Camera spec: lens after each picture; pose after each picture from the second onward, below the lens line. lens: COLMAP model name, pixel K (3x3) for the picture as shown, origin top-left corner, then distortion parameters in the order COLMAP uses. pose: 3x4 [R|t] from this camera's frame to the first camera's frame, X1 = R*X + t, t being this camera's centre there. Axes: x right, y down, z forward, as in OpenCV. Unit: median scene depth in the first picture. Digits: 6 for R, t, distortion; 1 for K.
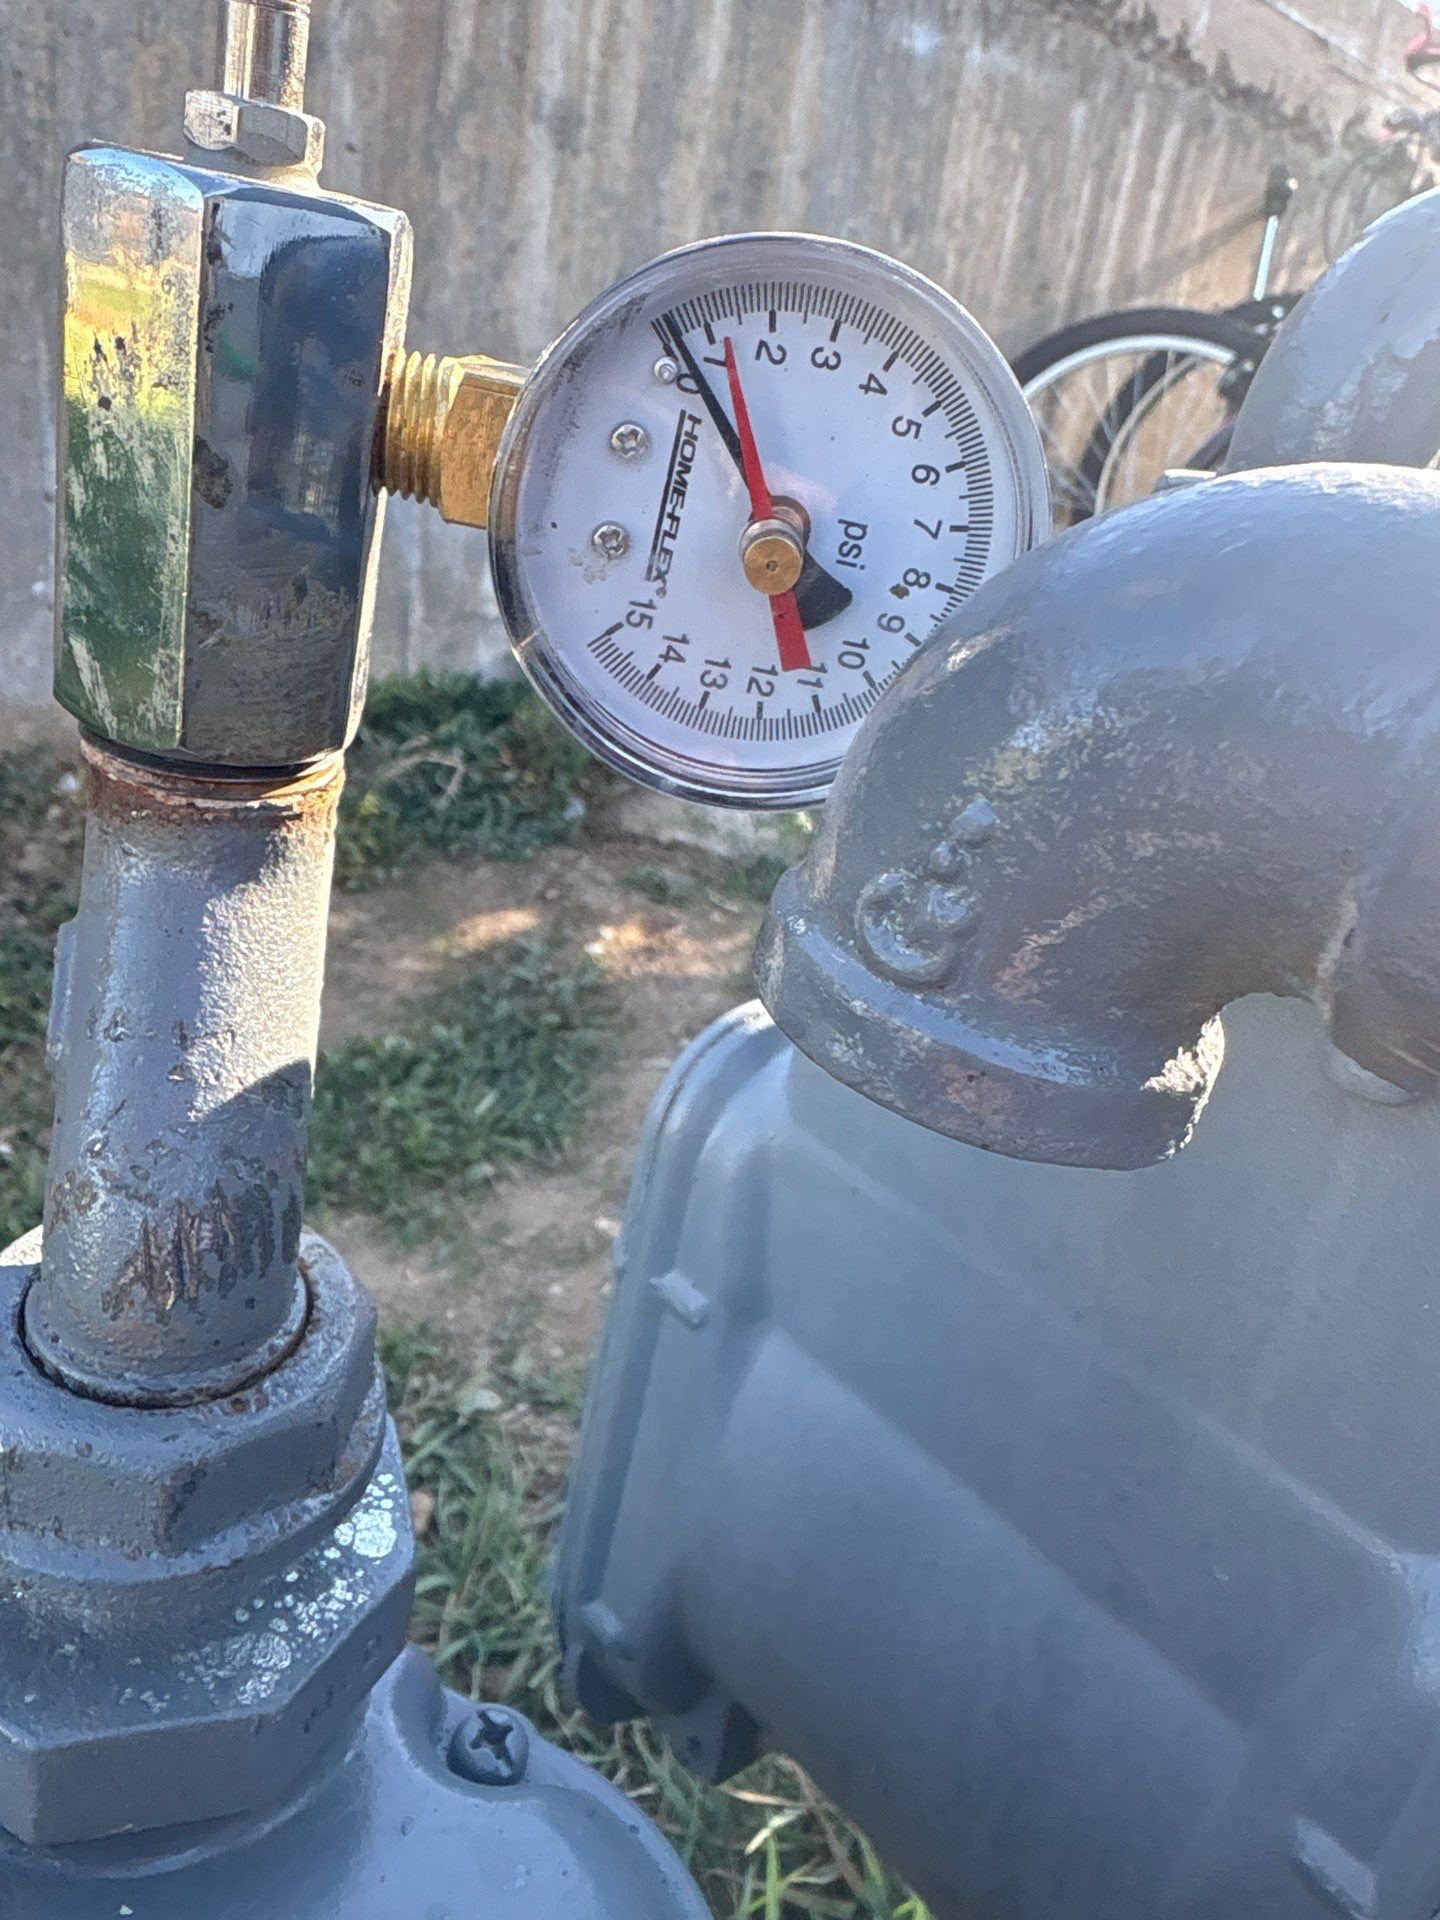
lens RADIAL K [[1459.2, 0, 720.0], [0, 1459.2, 960.0], [0, 0, 1]] dist [-0.005713, 0.006987]
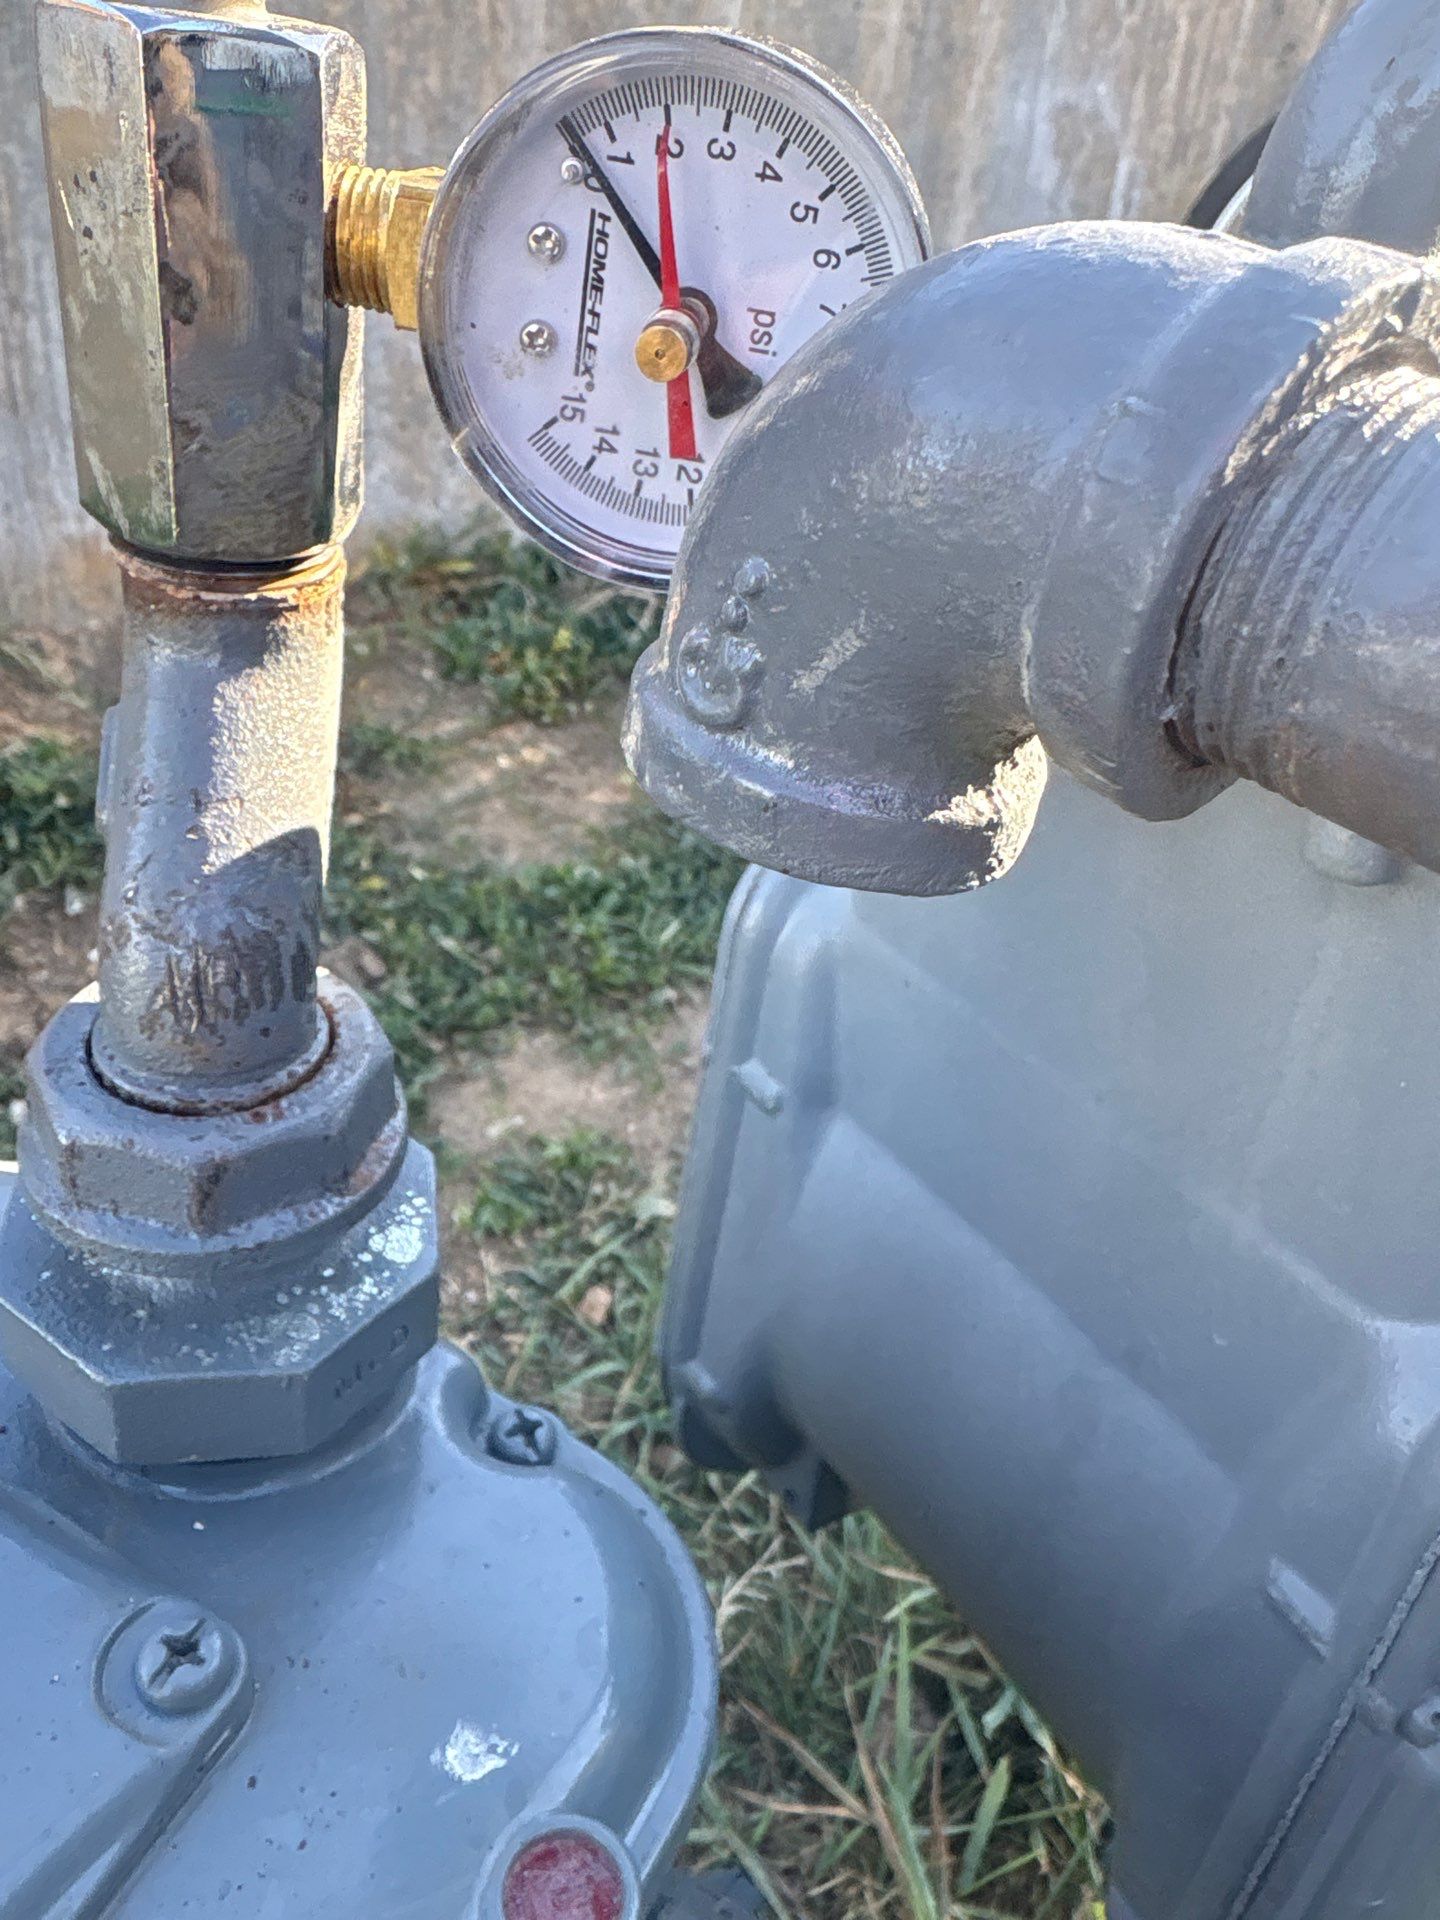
lens RADIAL K [[1459.2, 0, 720.0], [0, 1459.2, 960.0], [0, 0, 1]] dist [-0.005713, 0.006987]
pose [[0.989262, 0.014262, -0.145456, 0.209404], [0.001738, 0.994009, 0.109286, 0.050685], [0.146144, -0.108365, 0.983310, -0.092553]]
